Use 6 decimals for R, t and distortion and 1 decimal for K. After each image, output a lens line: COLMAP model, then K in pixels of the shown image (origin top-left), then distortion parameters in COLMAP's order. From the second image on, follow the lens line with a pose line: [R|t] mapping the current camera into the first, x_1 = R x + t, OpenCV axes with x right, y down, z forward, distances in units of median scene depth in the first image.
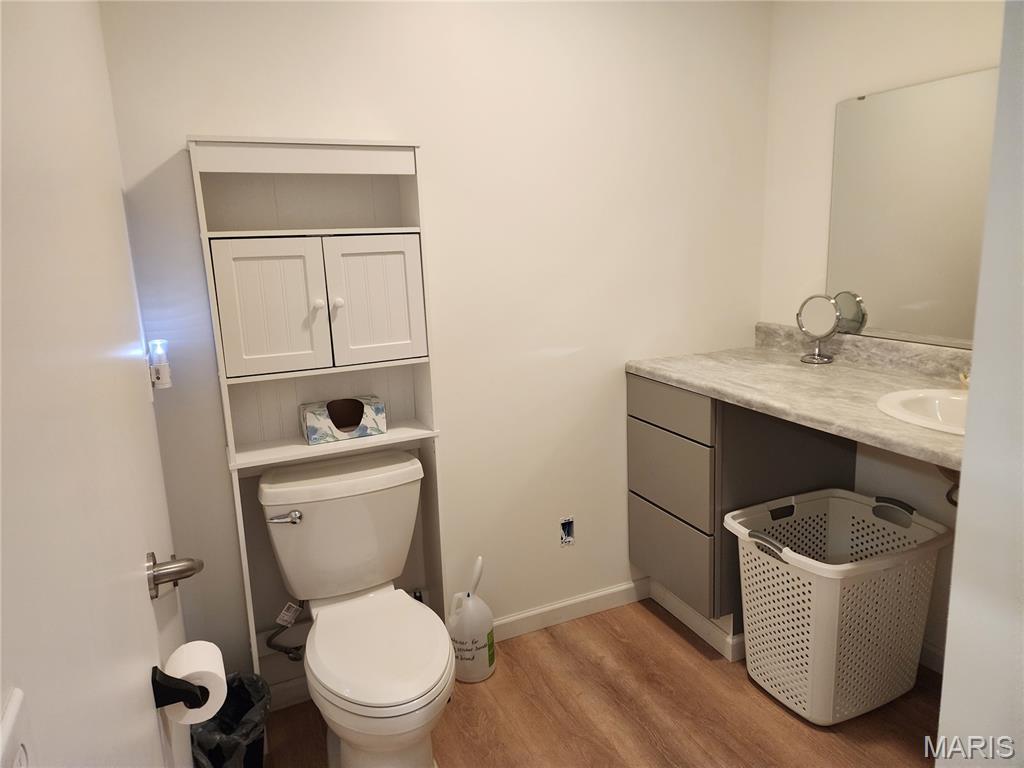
lens RADIAL K [[675.0, 0, 509.9], [0, 675.0, 383.0], [0, 0, 1]] dist [0.083931, -0.078375]
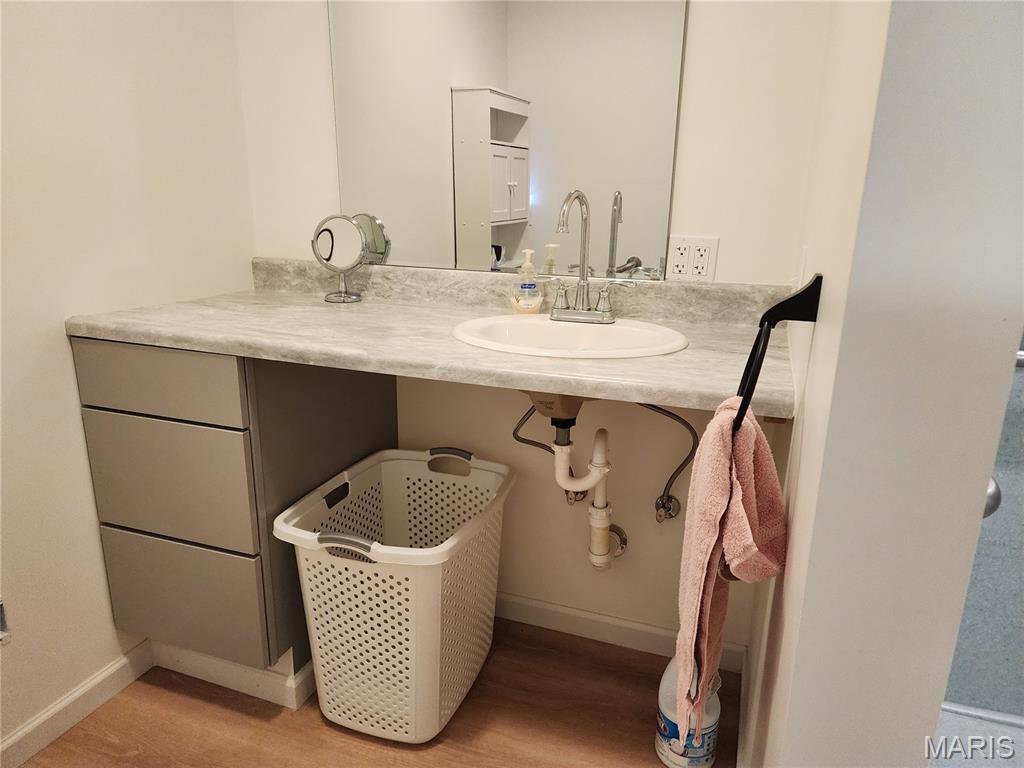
lens RADIAL K [[675.0, 0, 509.5], [0, 675.0, 379.2], [0, 0, 1]] dist [0.083931, -0.078375]
pose [[0.695365, -0.137097, 0.705459, 0.006931], [0.110751, 0.990351, 0.083295, 0.016246], [-0.710072, 0.020210, 0.703839, 0.319485]]
